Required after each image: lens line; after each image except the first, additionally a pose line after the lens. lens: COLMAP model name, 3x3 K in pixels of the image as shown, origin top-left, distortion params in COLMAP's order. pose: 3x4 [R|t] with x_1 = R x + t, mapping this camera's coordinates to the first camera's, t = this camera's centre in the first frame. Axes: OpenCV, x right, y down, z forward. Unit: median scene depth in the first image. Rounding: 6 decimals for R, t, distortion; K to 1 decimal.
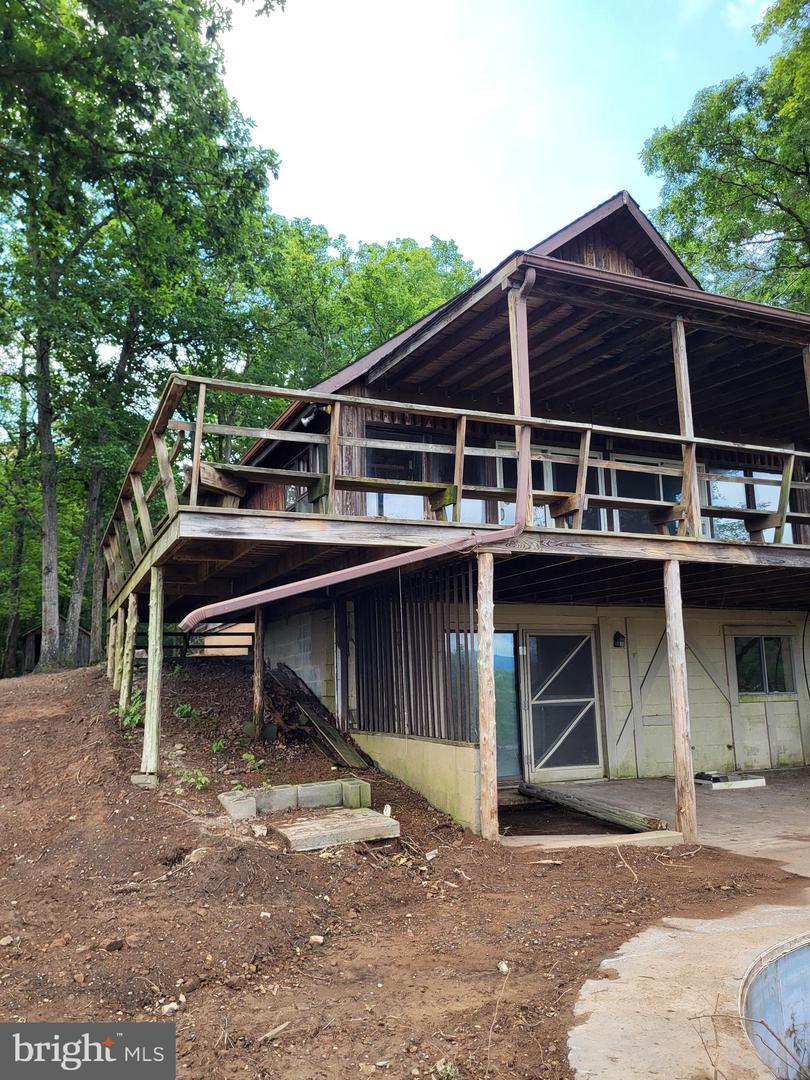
lens RADIAL K [[820.9, 0, 403.8], [0, 820.9, 539.6], [0, 0, 1]] dist [0.025399, -0.012698]
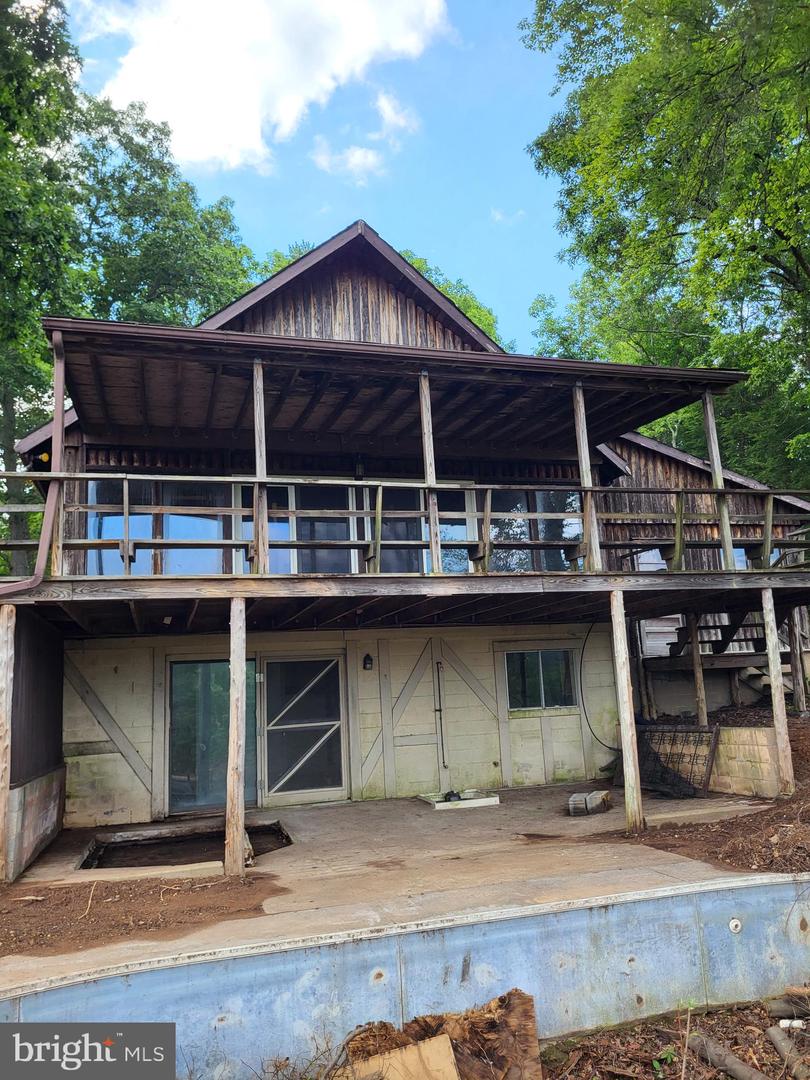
lens RADIAL K [[820.9, 0, 401.3], [0, 820.9, 539.2], [0, 0, 1]] dist [0.025399, -0.012698]
pose [[0.993207, -0.053572, -0.103294, 0.429513], [0.052828, 0.998554, -0.009931, -0.017906], [0.103677, 0.004407, 0.994601, -0.004029]]
